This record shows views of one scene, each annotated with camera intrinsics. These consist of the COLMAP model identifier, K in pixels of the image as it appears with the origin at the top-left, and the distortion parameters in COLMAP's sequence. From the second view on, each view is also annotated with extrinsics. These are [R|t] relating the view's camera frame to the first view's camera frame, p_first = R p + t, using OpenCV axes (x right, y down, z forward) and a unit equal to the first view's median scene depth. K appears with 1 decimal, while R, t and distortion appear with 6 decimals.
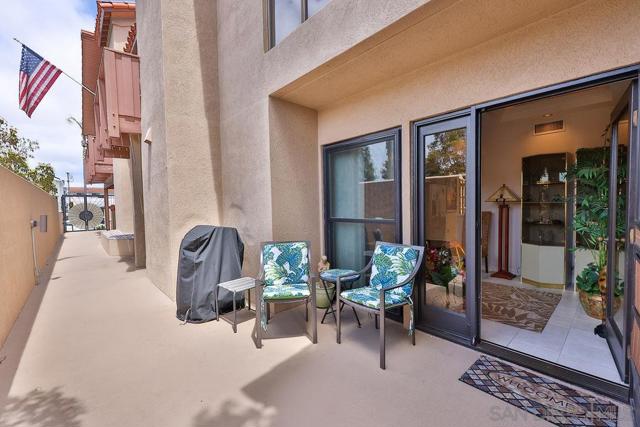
lens RADIAL K [[271.5, 0, 319.3], [0, 271.5, 209.7], [0, 0, 1]] dist [-0.000805, 0.000007]
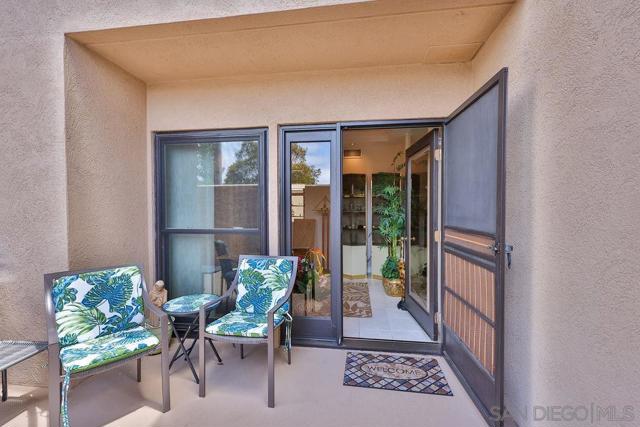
lens RADIAL K [[271.5, 0, 319.3], [0, 271.5, 209.7], [0, 0, 1]] dist [-0.000805, 0.000007]
pose [[0.762131, 0.015732, 0.647232, -0.159908], [0.001162, 0.999670, -0.025668, -0.004097], [-0.647422, 0.020314, 0.761861, 0.189962]]
